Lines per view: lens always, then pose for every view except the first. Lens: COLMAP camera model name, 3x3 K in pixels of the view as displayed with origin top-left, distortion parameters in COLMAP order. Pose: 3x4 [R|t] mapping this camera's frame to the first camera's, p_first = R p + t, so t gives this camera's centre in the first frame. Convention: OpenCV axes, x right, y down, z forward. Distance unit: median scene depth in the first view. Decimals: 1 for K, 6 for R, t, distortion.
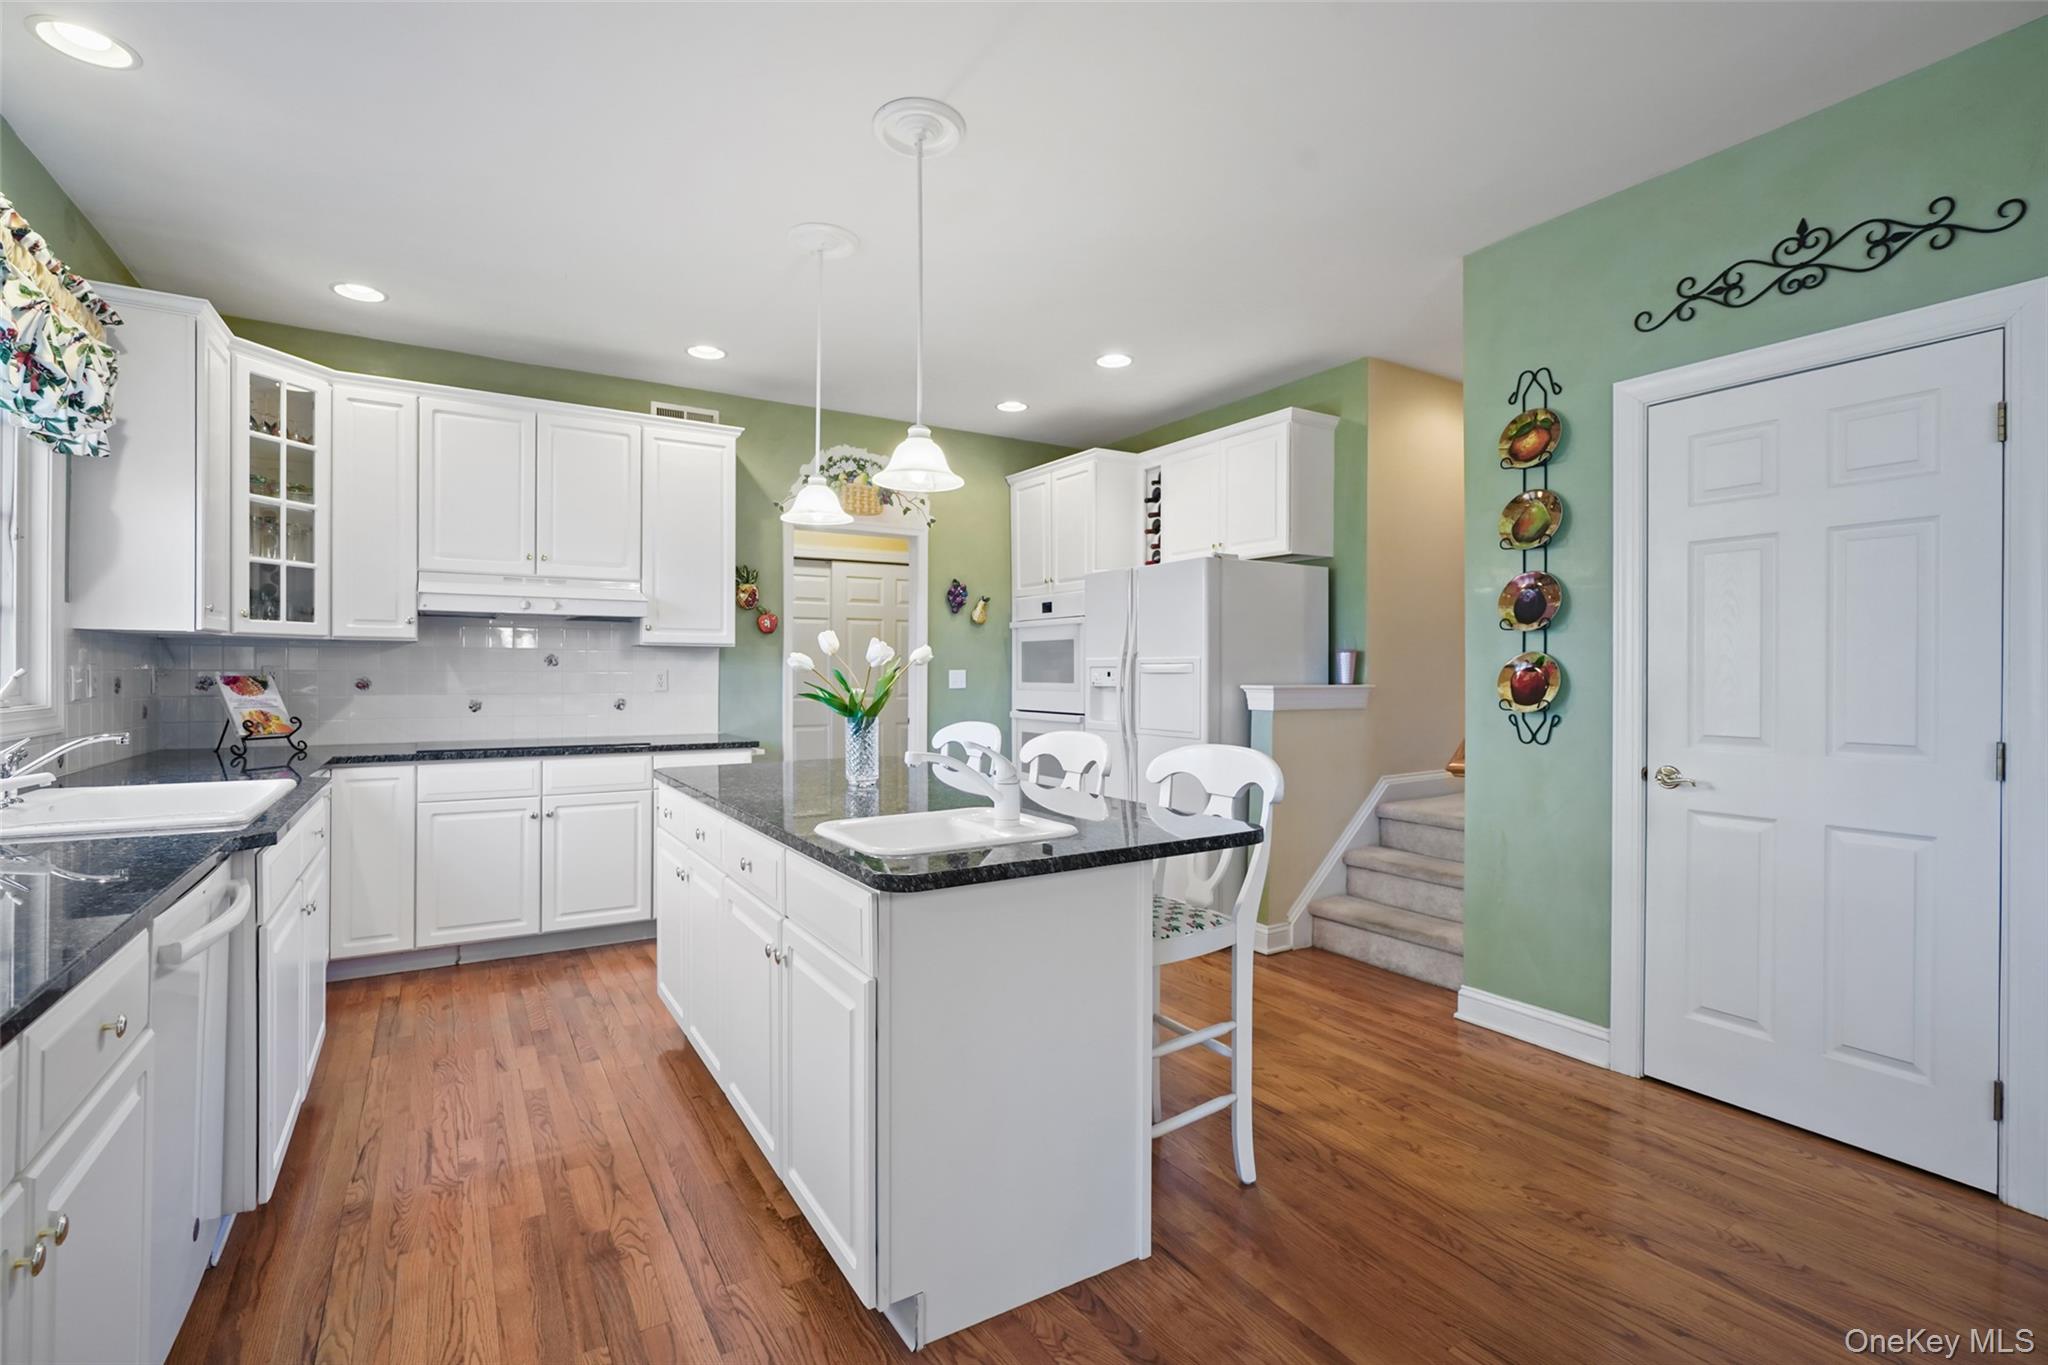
lens RADIAL K [[933.1, 0, 1012.1], [0, 933.1, 678.8], [0, 0, 1]] dist [-0.012825, 0.004279]
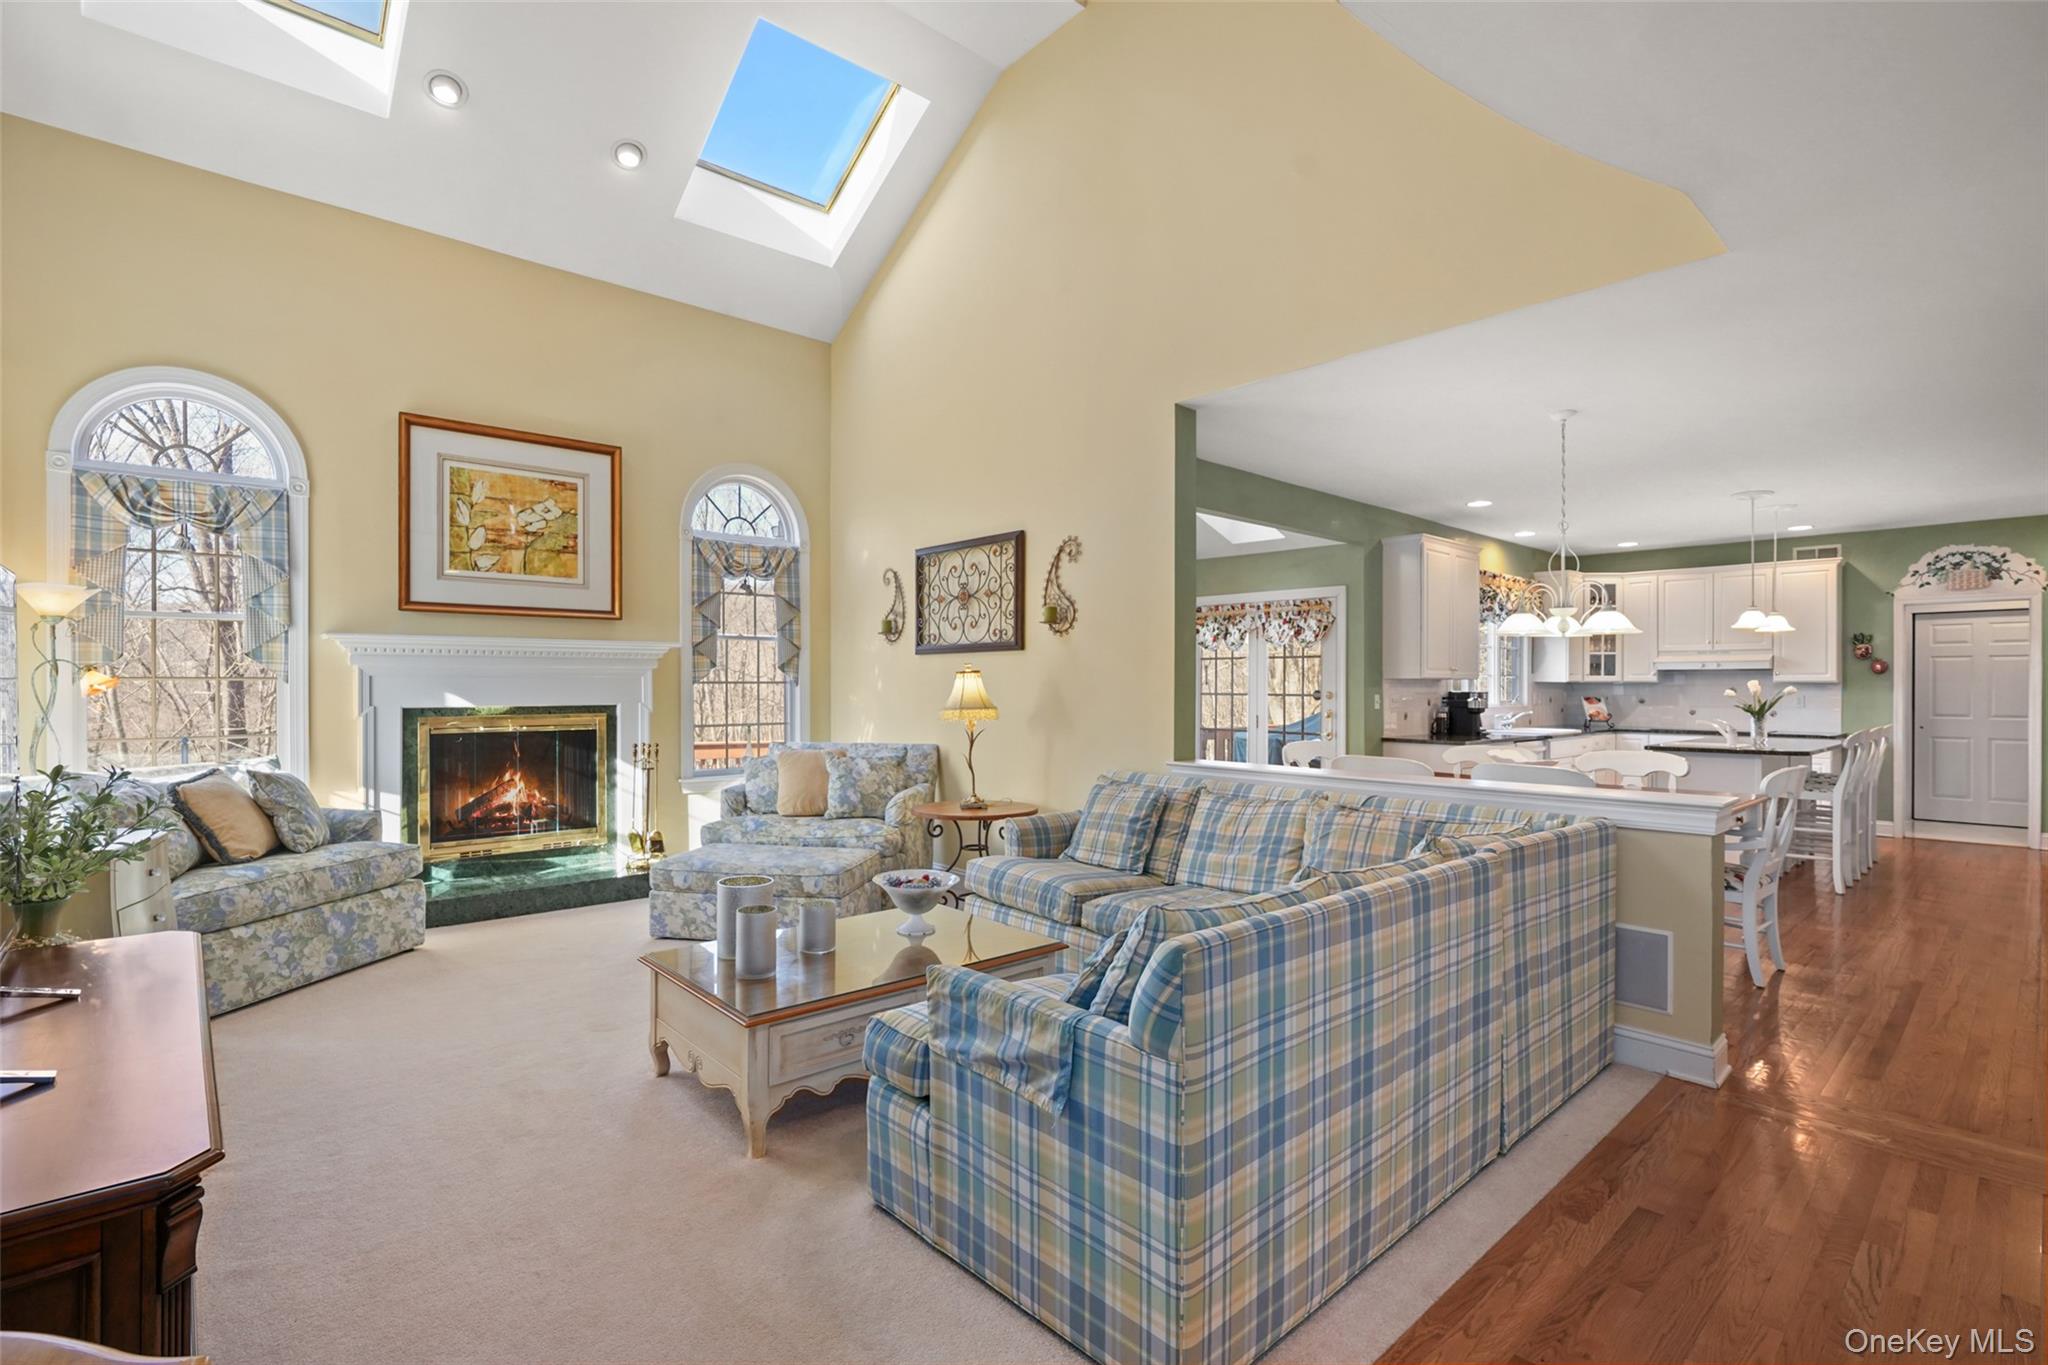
lens RADIAL K [[933.1, 0, 1024.8], [0, 933.1, 684.9], [0, 0, 1]] dist [-0.012825, 0.004279]
pose [[0.188458, -0.004623, -0.982070, 1.324359], [-0.011279, 0.999913, -0.006872, -0.001632], [0.982016, 0.012372, 0.188389, -0.973103]]
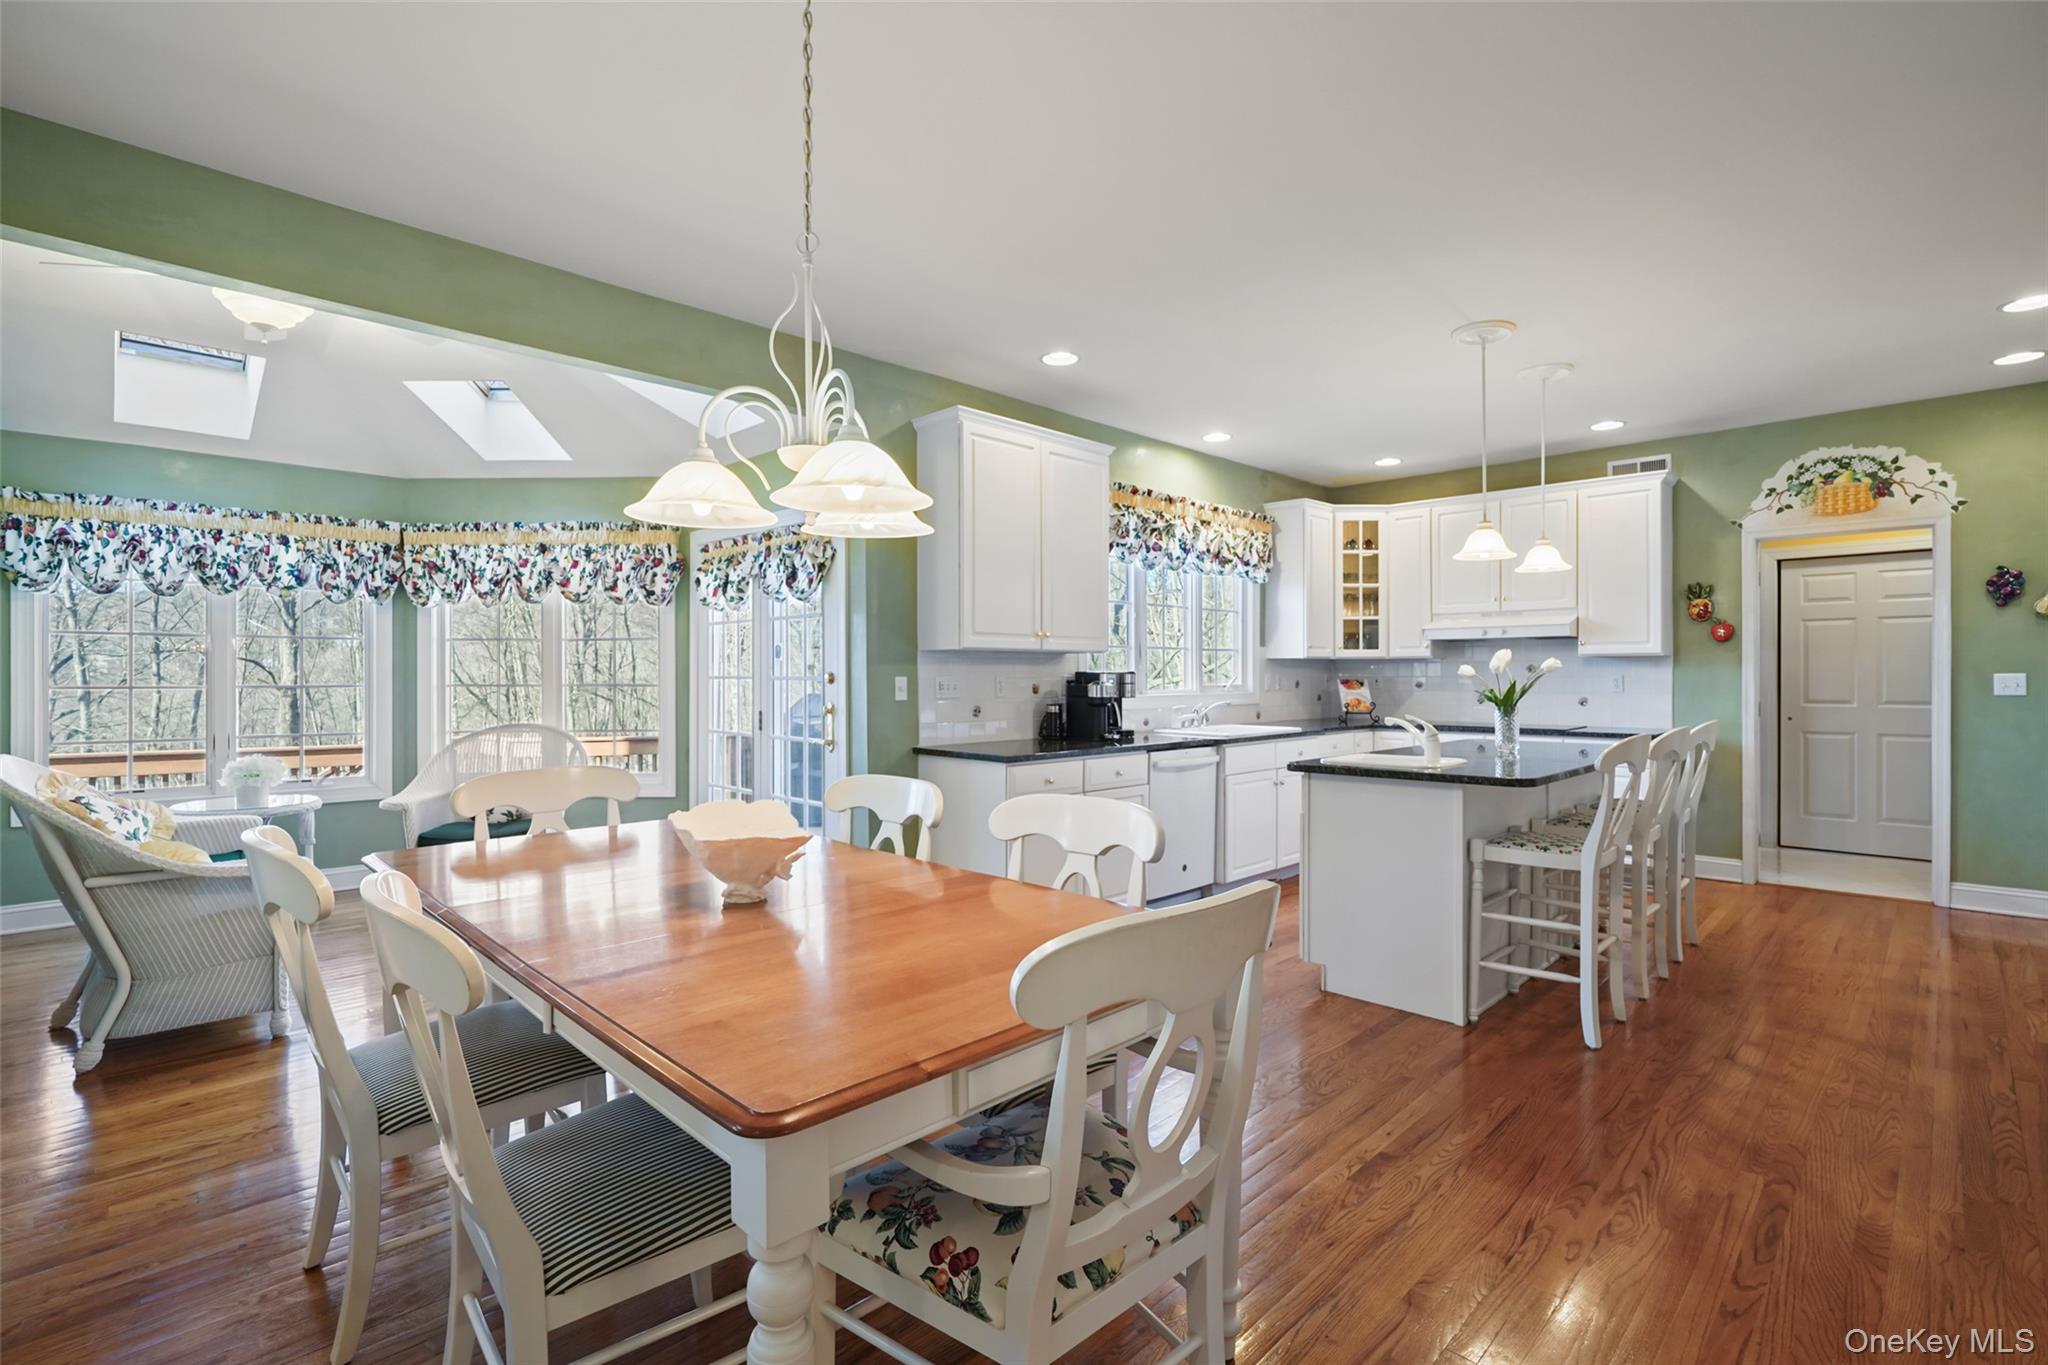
lens RADIAL K [[933.1, 0, 1016.4], [0, 933.1, 677.5], [0, 0, 1]] dist [-0.012825, 0.004279]
pose [[0.234537, -0.000834, -0.972107, 0.773730], [-0.004437, 0.999988, -0.001928, -0.000684], [0.972097, 0.004765, 0.234531, -0.086944]]
